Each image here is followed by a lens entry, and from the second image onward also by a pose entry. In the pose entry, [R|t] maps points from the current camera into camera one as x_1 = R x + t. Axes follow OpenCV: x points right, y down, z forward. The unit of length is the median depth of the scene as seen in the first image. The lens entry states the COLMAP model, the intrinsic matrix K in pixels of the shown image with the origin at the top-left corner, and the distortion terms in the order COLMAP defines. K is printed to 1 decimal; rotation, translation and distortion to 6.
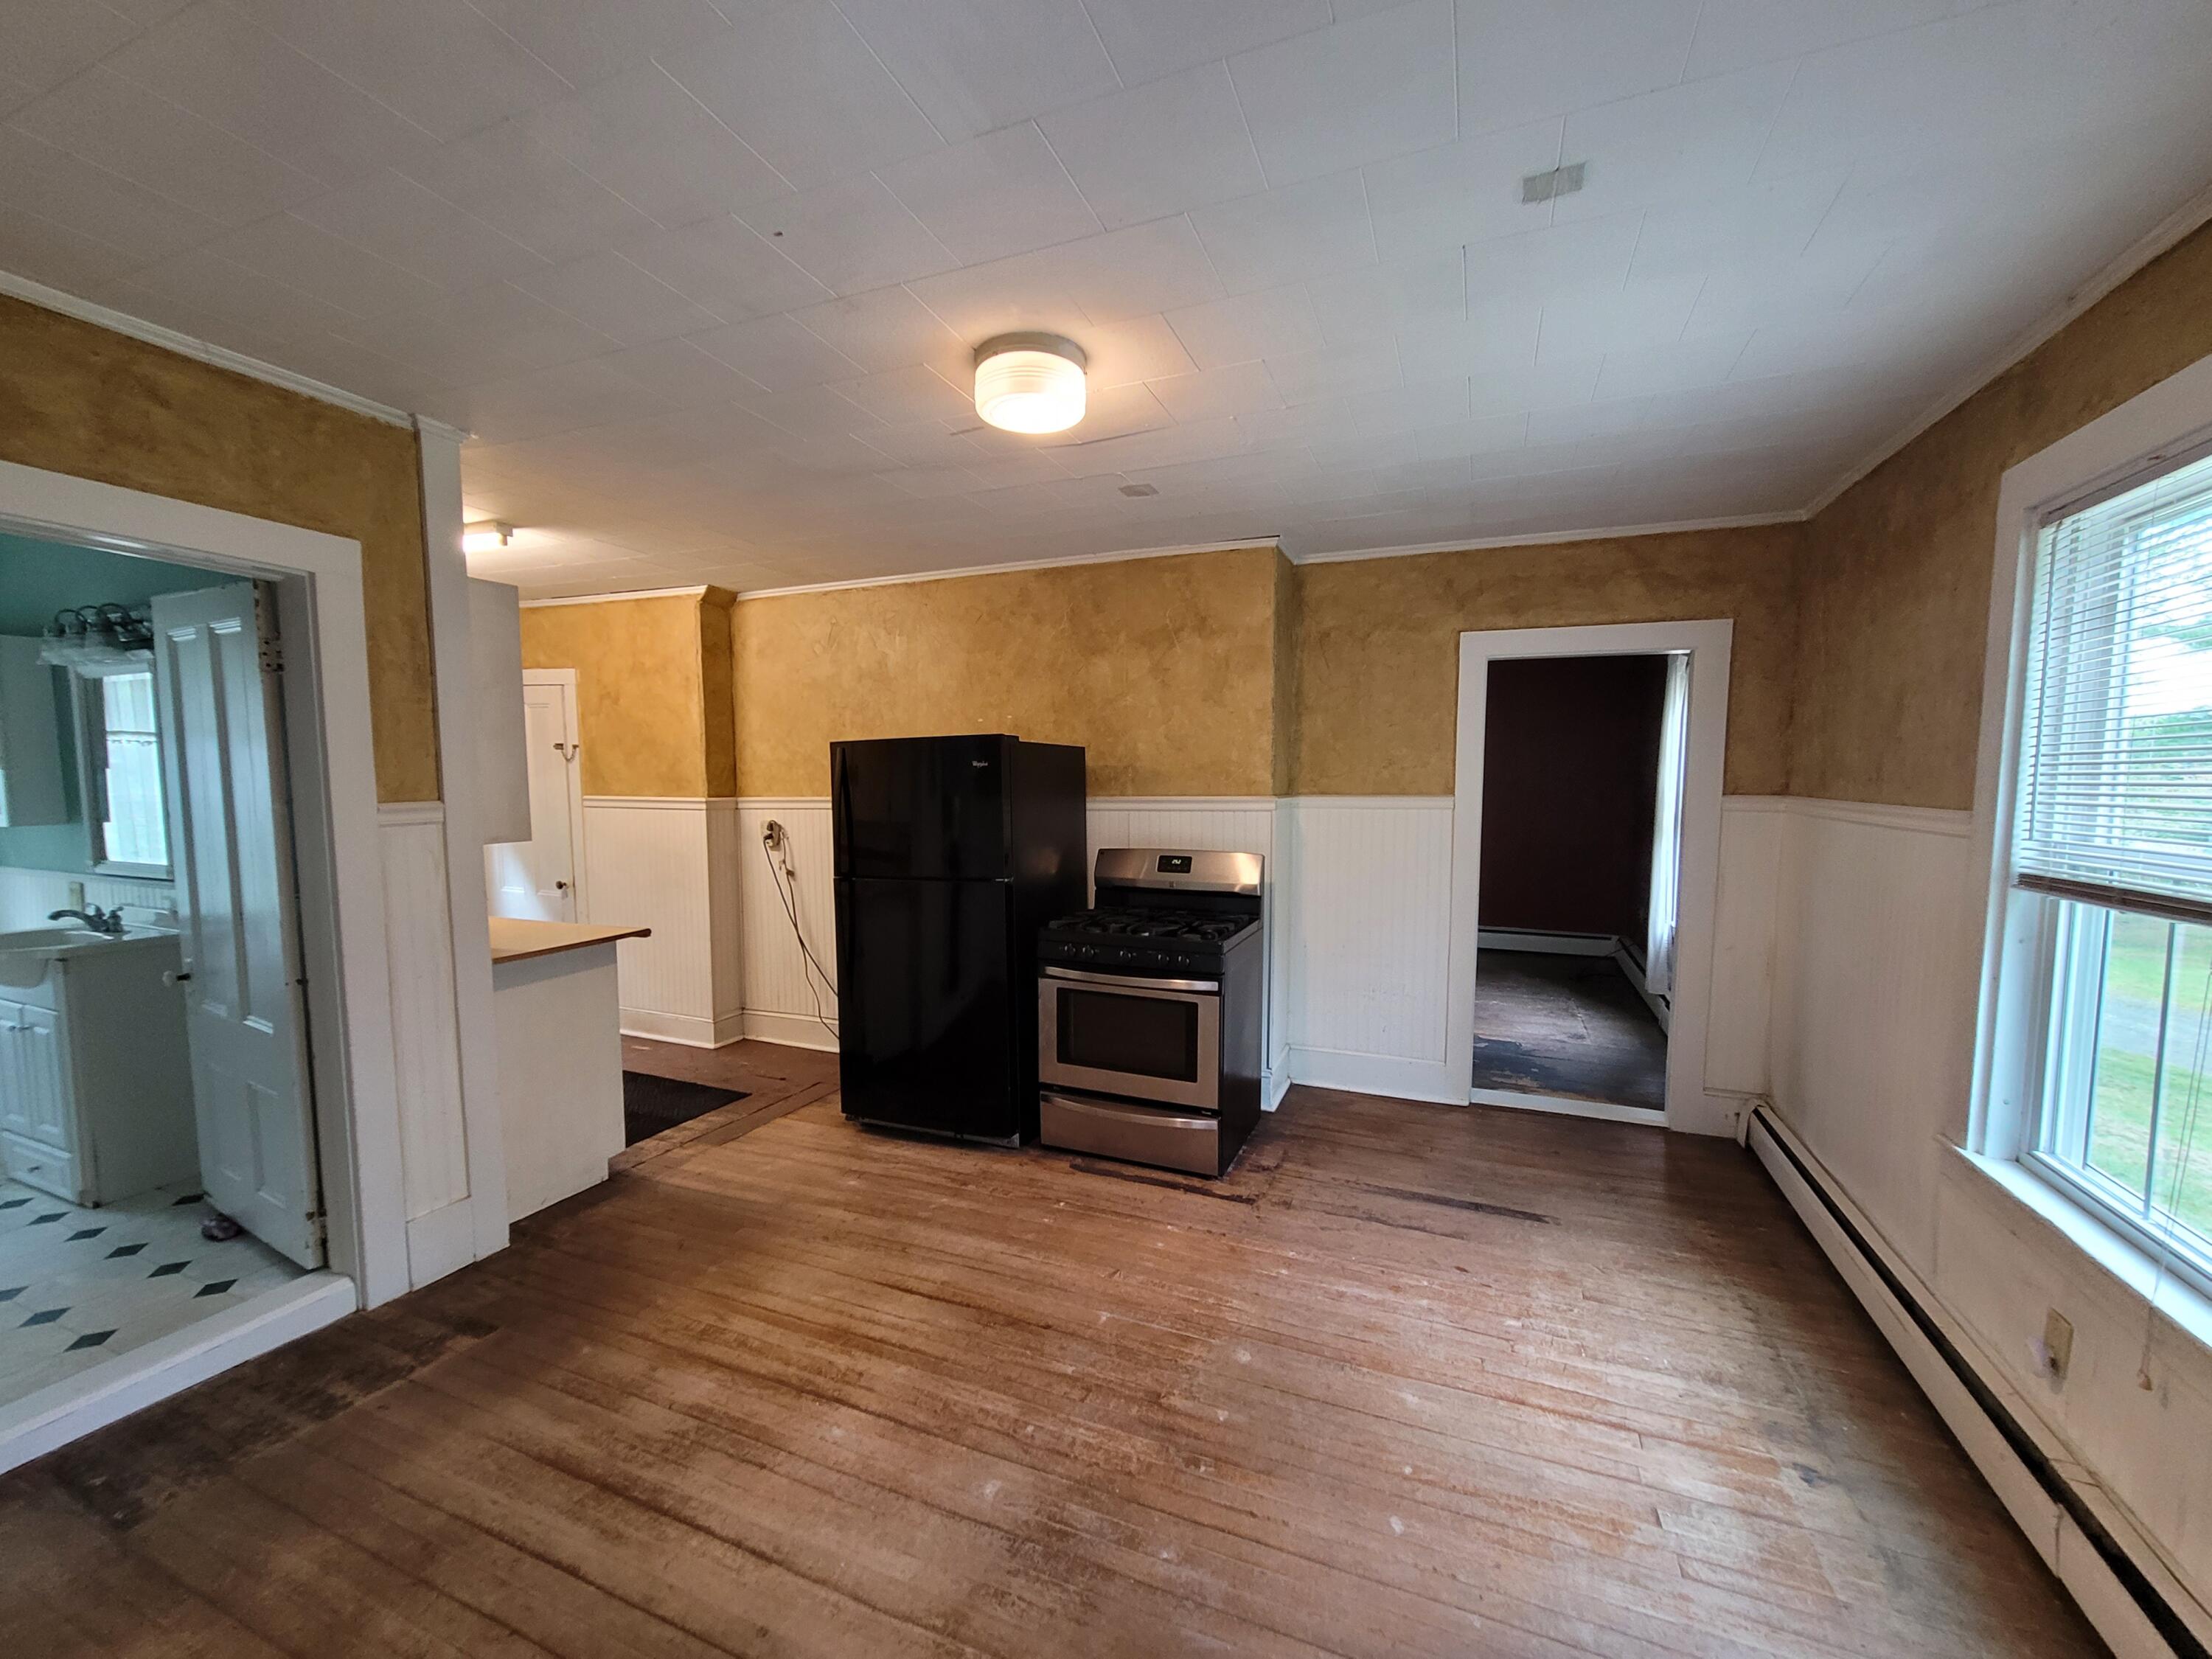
lens RADIAL K [[906.0, 0, 1096.4], [0, 906.0, 840.5], [0, 0, 1]] dist [0.002240, -0.000899]
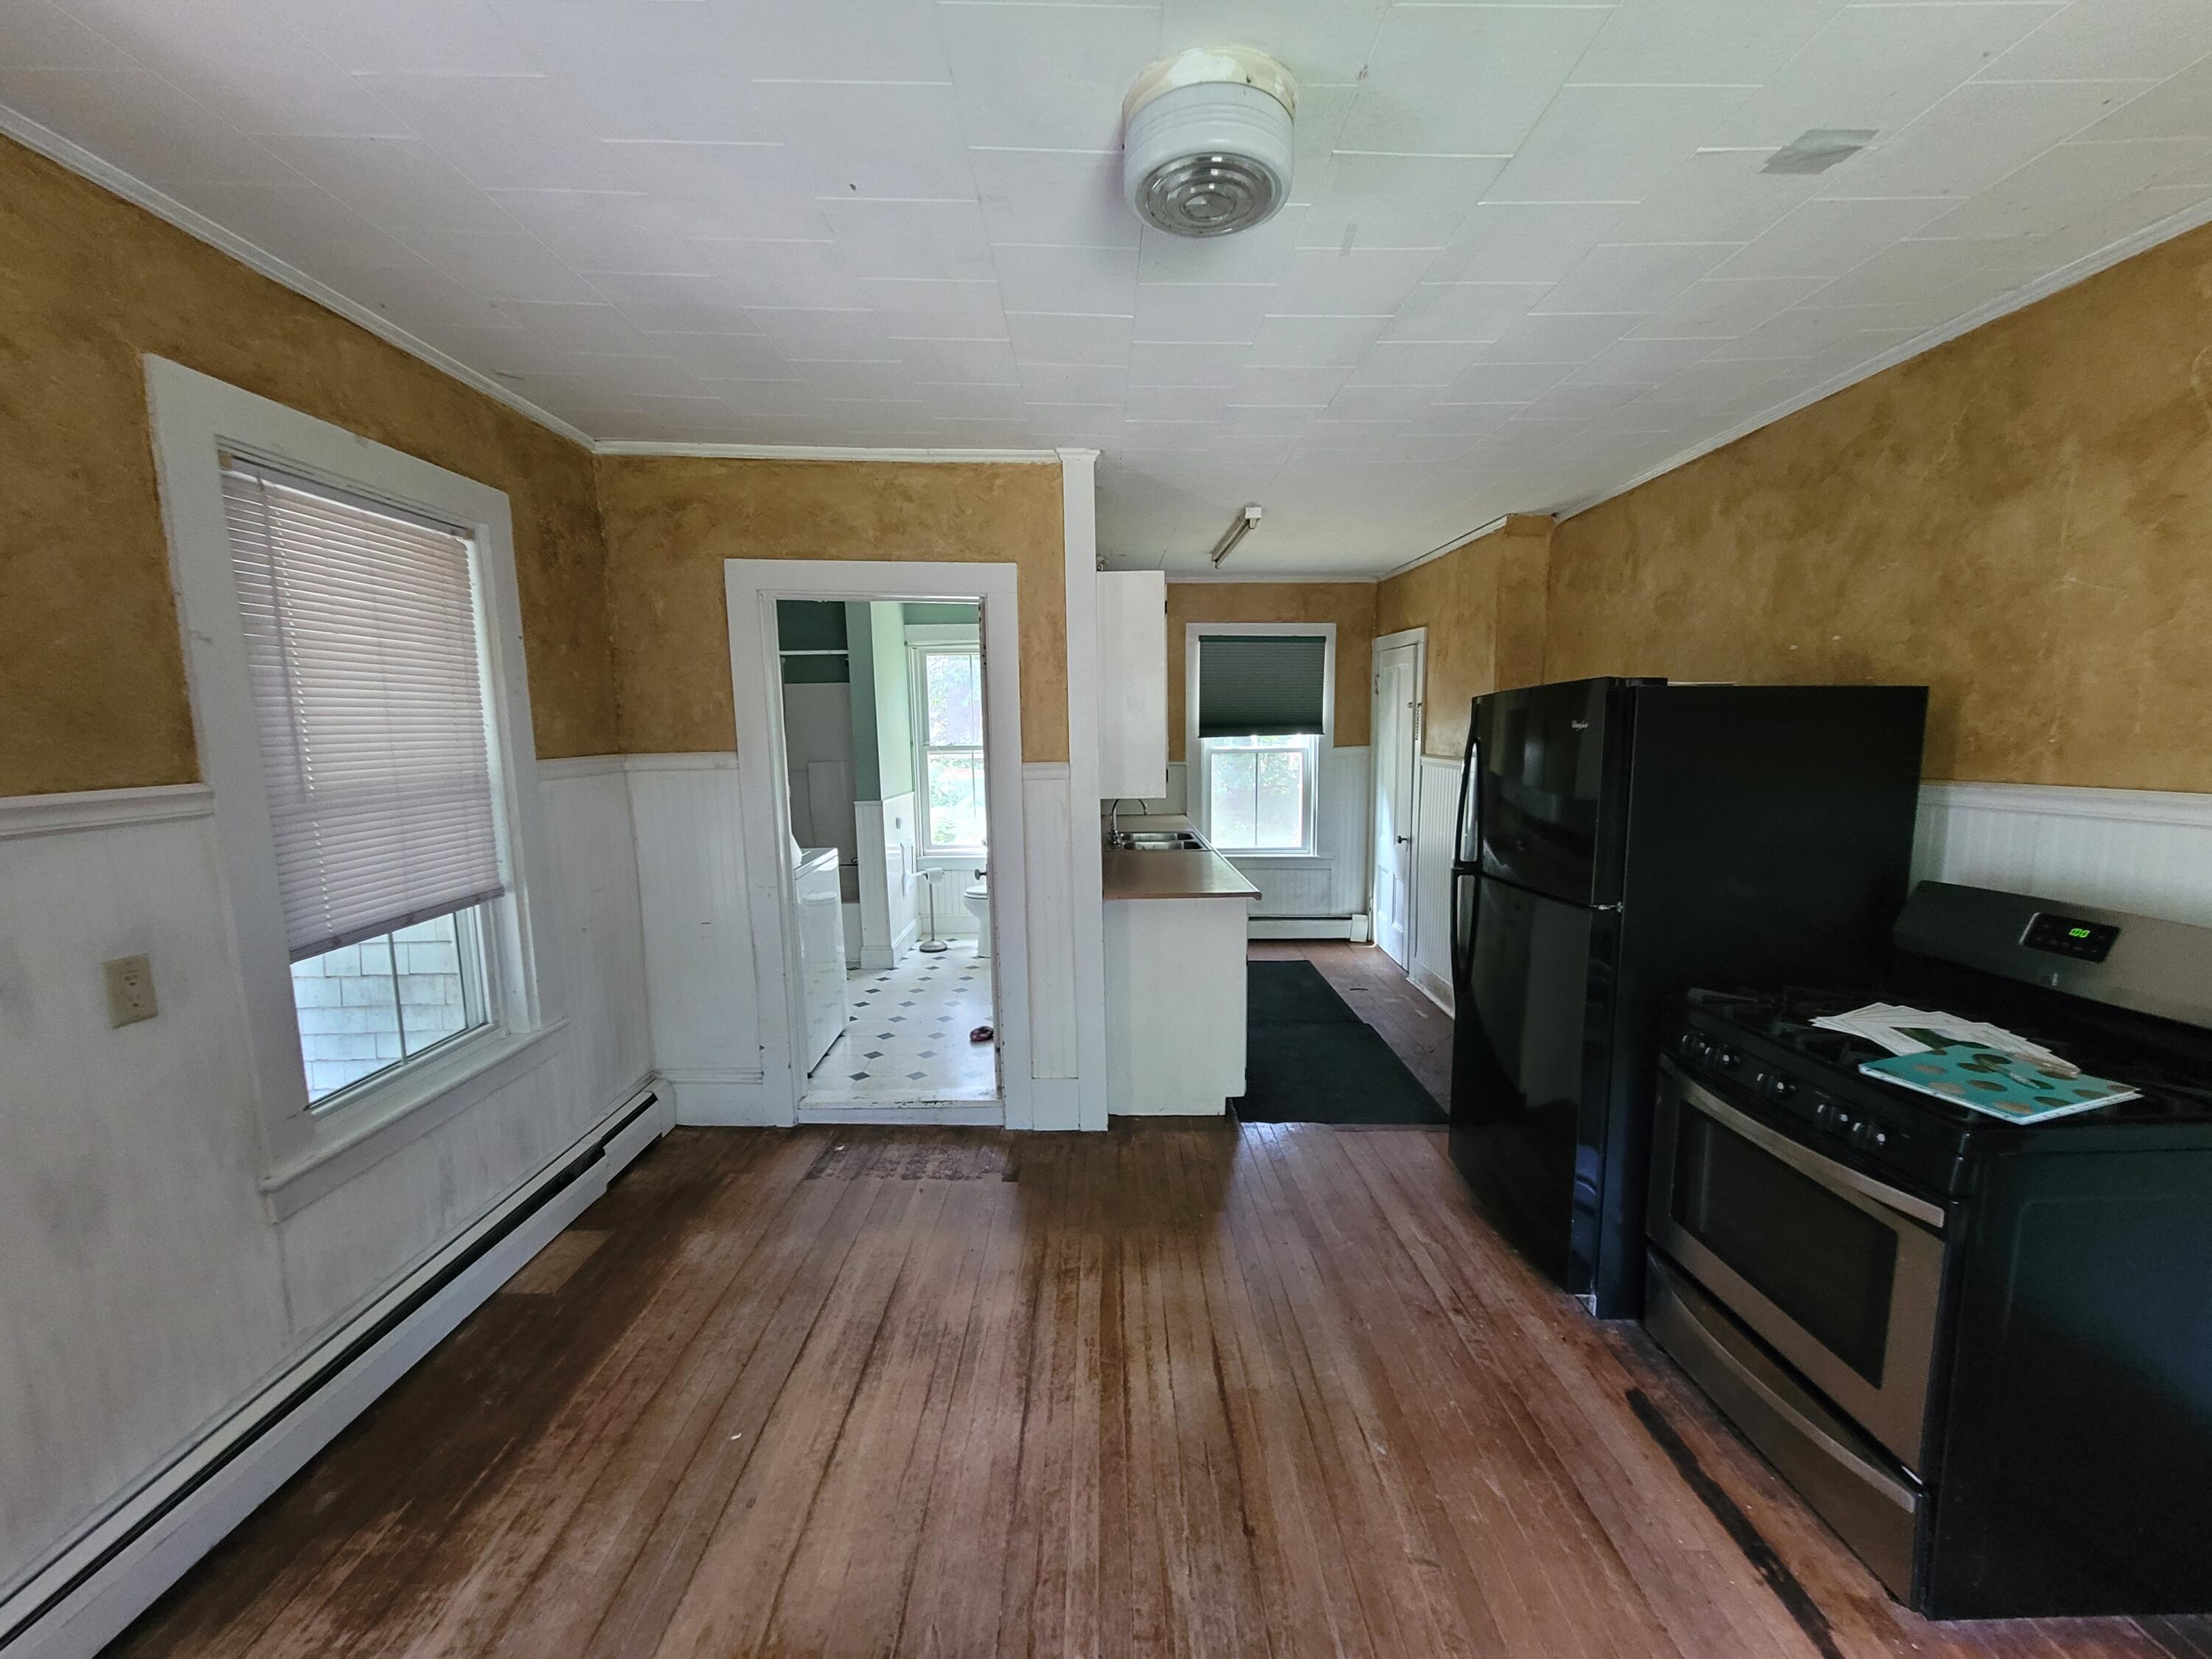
lens RADIAL K [[906.0, 0, 1101.2], [0, 906.0, 843.1], [0, 0, 1]] dist [0.002240, -0.000899]
pose [[0.392778, 0.111964, -0.912792, 0.468166], [-0.058302, 0.993596, 0.096788, -0.058689], [0.917783, 0.015202, 0.396791, 0.577379]]
